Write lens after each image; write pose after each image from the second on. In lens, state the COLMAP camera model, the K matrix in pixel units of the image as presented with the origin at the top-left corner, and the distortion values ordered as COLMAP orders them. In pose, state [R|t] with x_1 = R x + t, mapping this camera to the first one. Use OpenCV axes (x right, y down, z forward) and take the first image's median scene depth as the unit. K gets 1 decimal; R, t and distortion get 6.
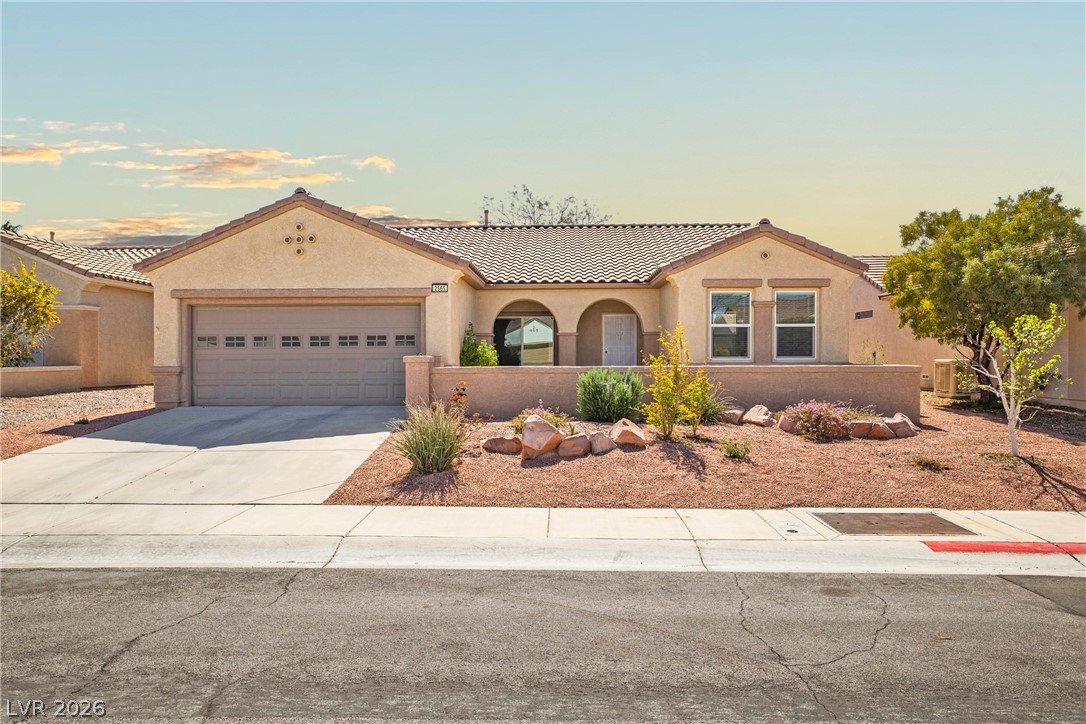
lens RADIAL K [[716.7, 0, 543.0], [0, 716.7, 362.0], [0, 0, 1]] dist [0.004028, 0.001332]
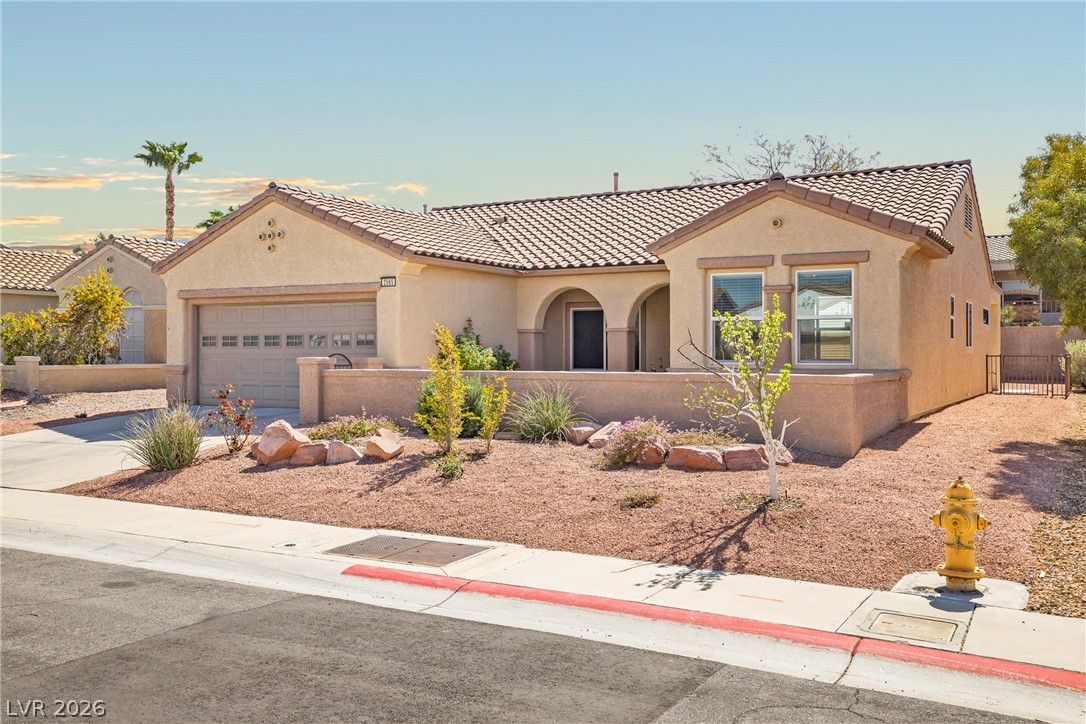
lens RADIAL K [[975.2, 0, 543.0], [0, 975.2, 362.0], [0, 0, 1]] dist [0.073011, 0.000598]
pose [[0.883455, 0.009030, -0.468430, 0.600206], [-0.009115, 0.999956, 0.002087, -0.006363], [0.468428, 0.002426, 0.883498, 0.001406]]
